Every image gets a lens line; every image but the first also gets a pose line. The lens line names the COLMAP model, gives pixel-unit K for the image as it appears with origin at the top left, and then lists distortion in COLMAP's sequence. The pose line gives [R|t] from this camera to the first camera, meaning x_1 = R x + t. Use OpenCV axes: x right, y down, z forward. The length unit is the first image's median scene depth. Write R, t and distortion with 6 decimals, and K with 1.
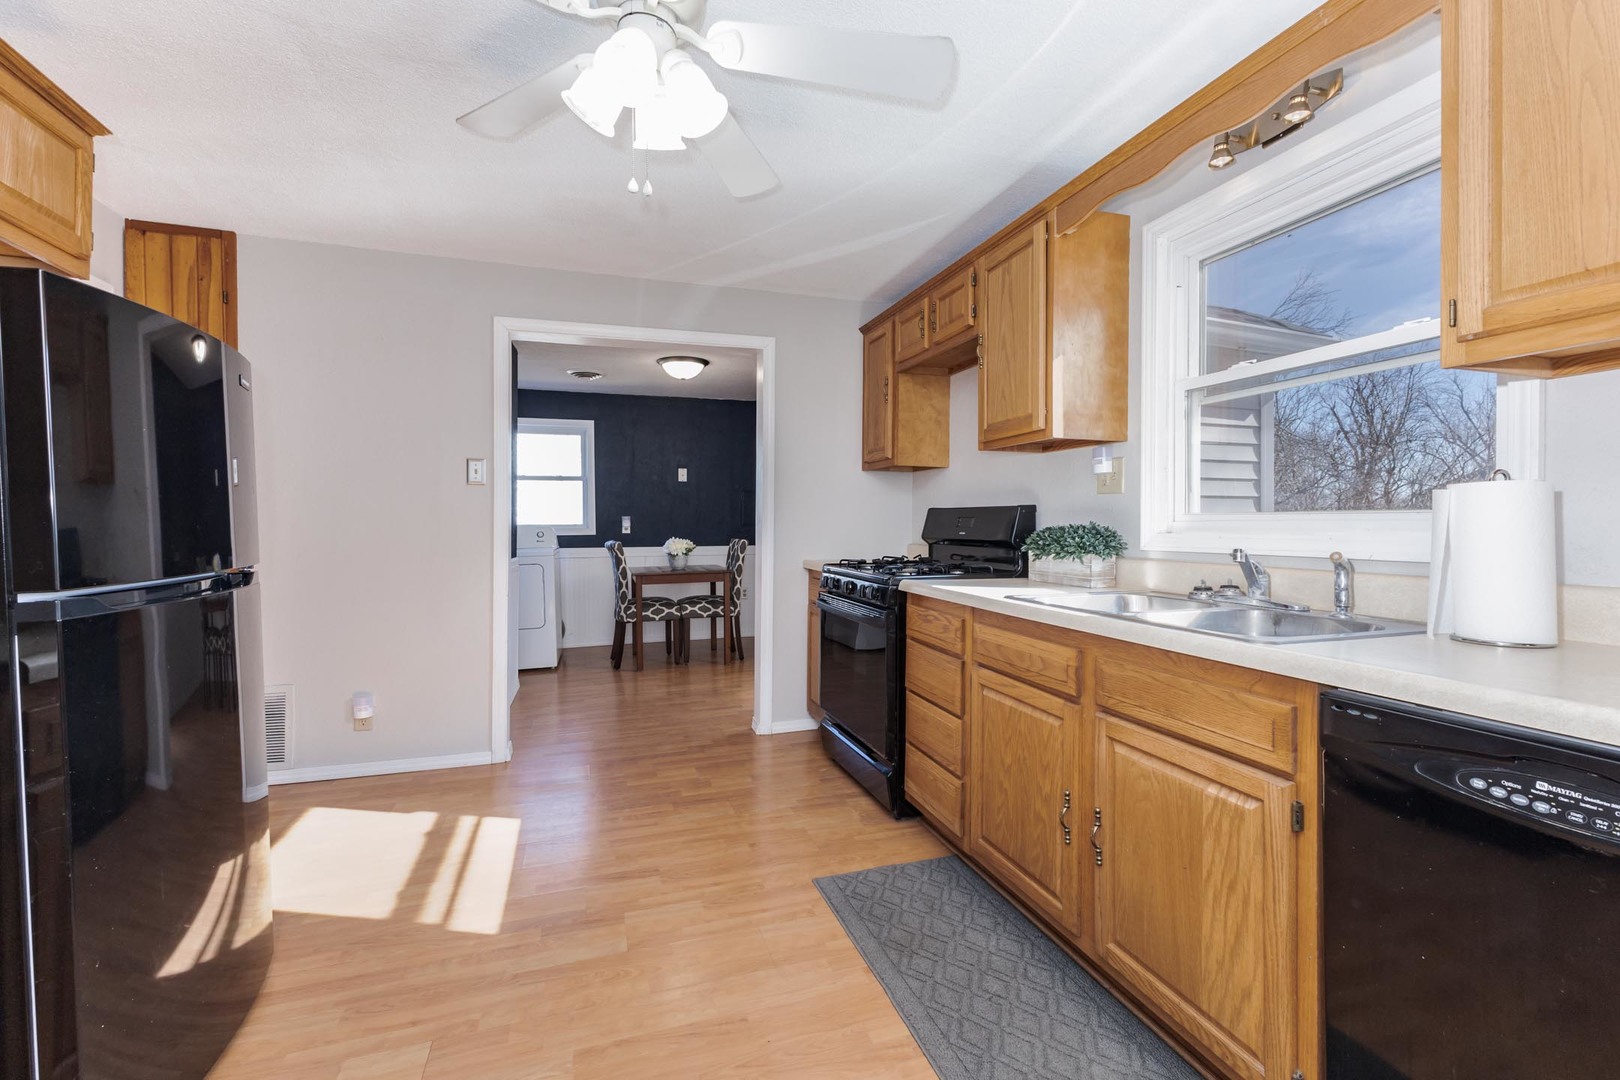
lens RADIAL K [[716.1, 0, 842.8], [0, 716.1, 533.3], [0, 0, 1]] dist [-0.000026, 0.000068]
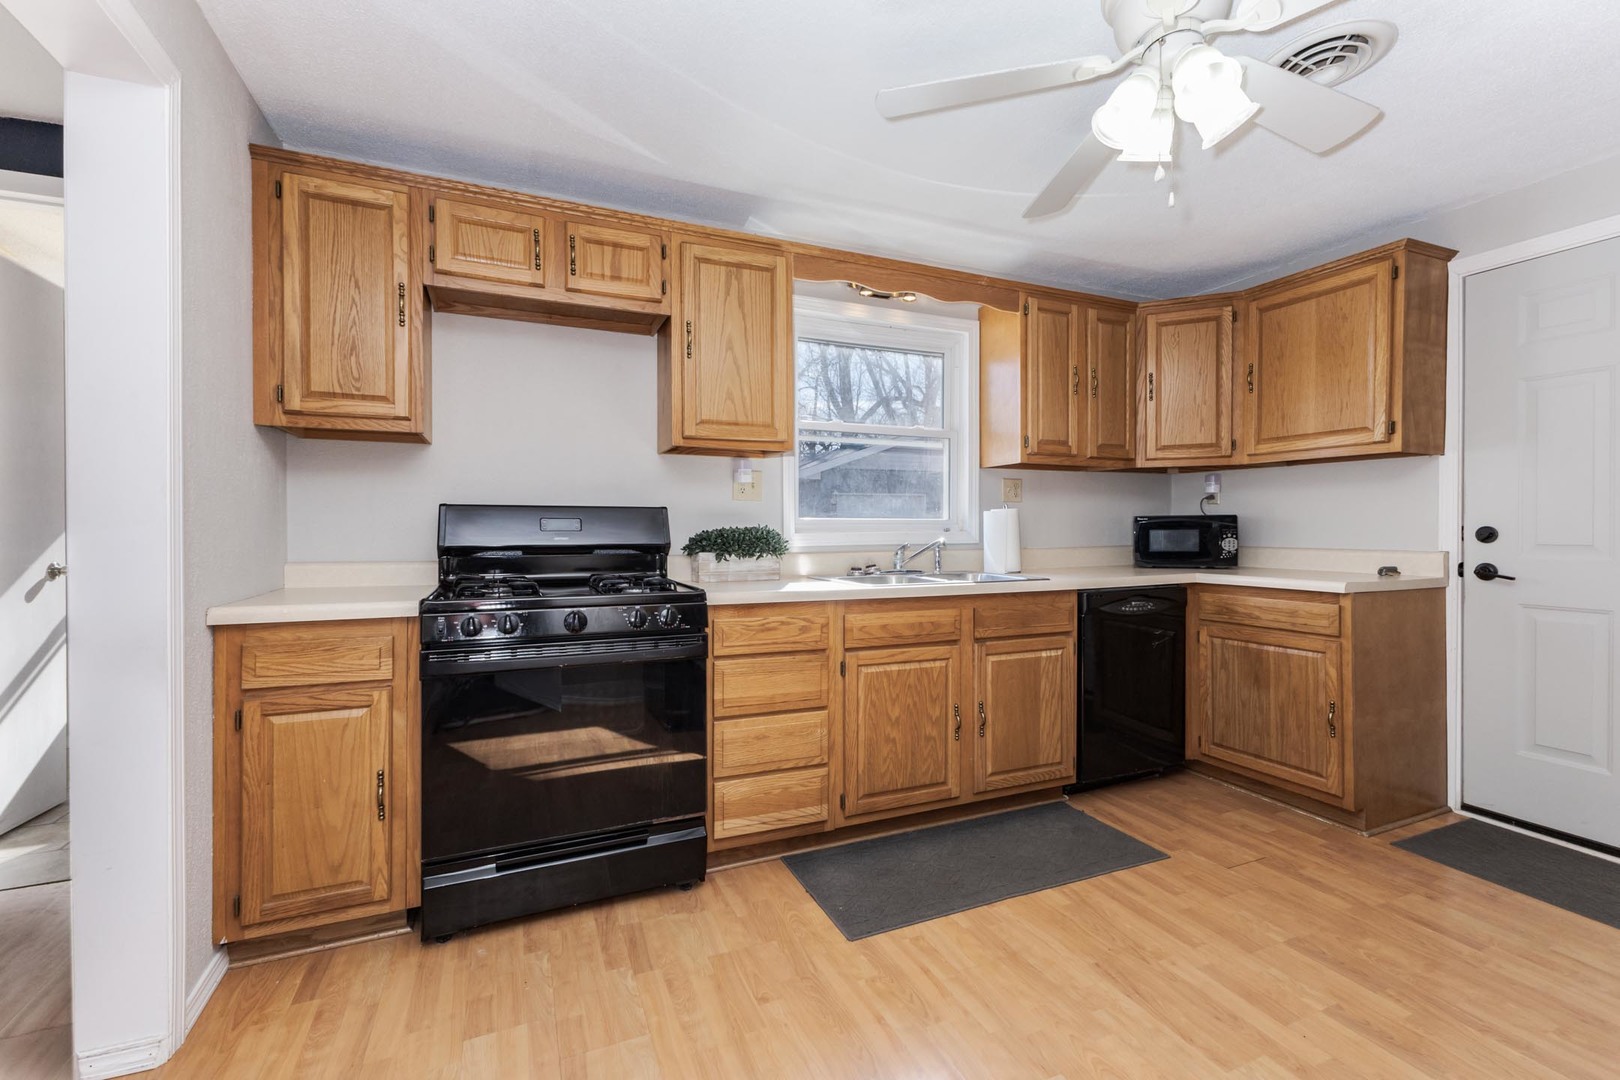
lens RADIAL K [[685.1, 0, 810.0], [0, 685.1, 540.0], [0, 0, 1]] dist [0.003535, 0.000233]
pose [[-0.064434, -0.016546, 0.997785, -0.881132], [0.022364, 0.999587, 0.018020, -0.011137], [-0.997671, 0.023476, -0.064037, 1.130851]]
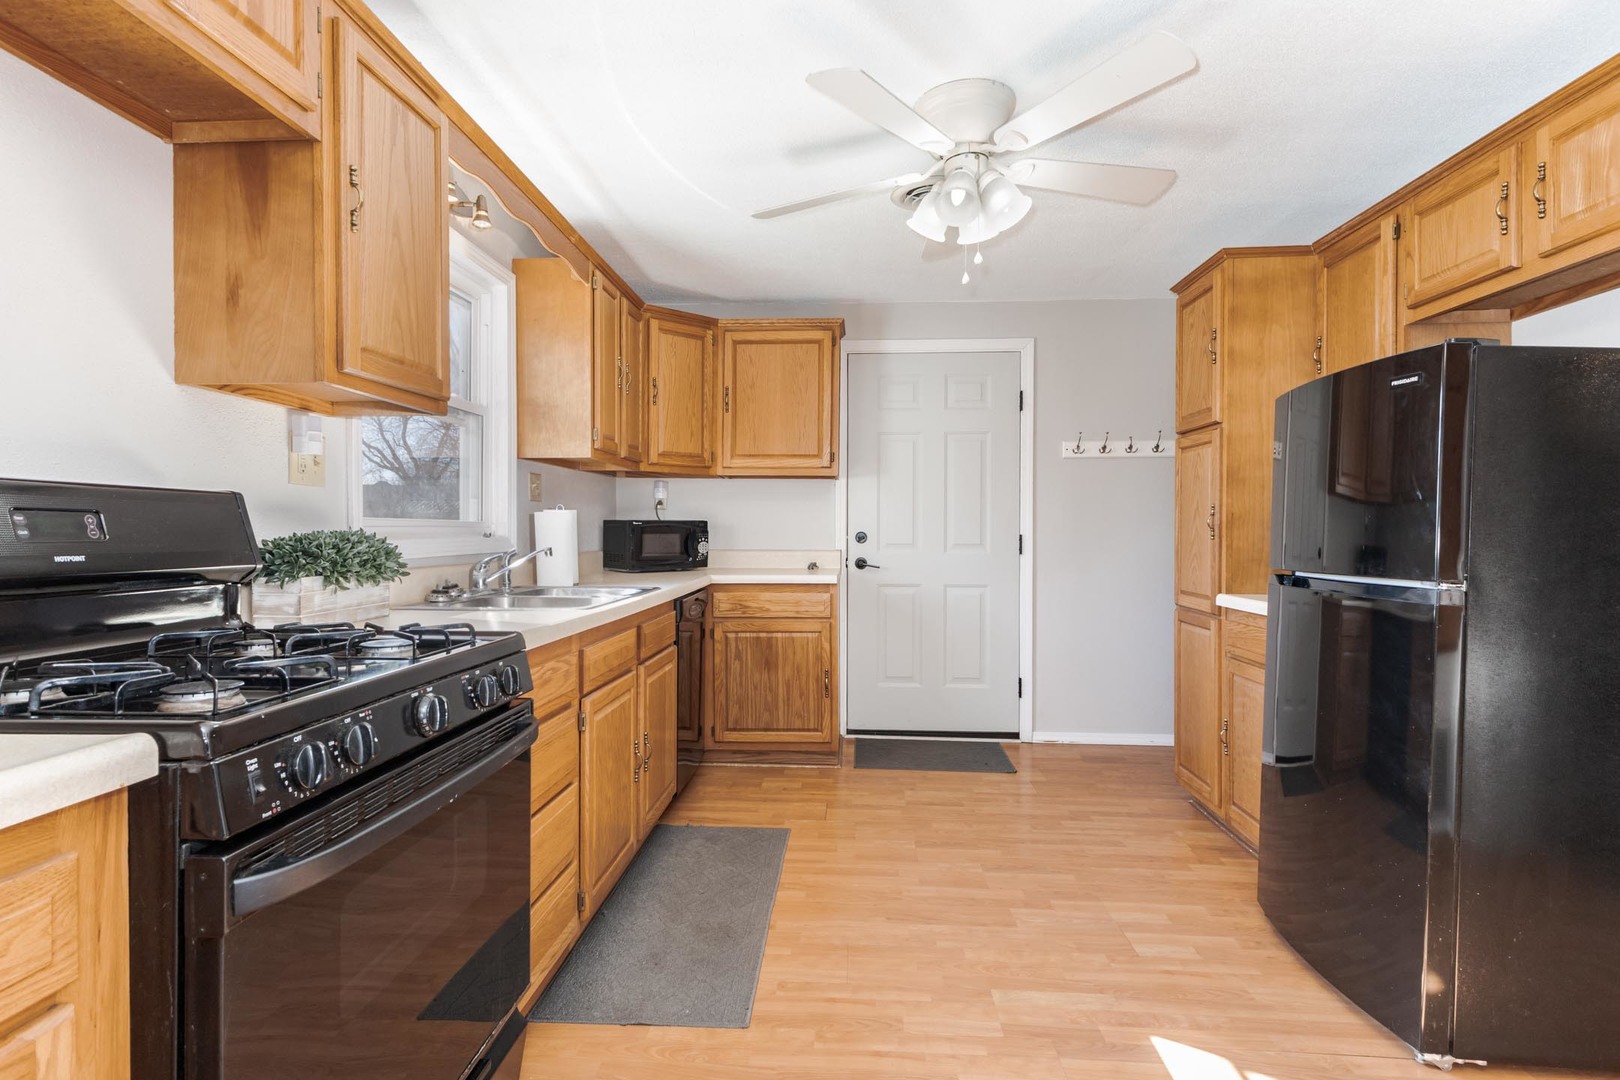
lens RADIAL K [[787.0, 0, 810.0], [0, 787.0, 540.0], [0, 0, 1]] dist [-0.019430, 0.000514]
pose [[-0.916140, -0.005344, 0.400822, -0.424823], [0.007391, 0.999516, 0.030219, -0.026754], [-0.400790, 0.030648, -0.915657, 1.737949]]
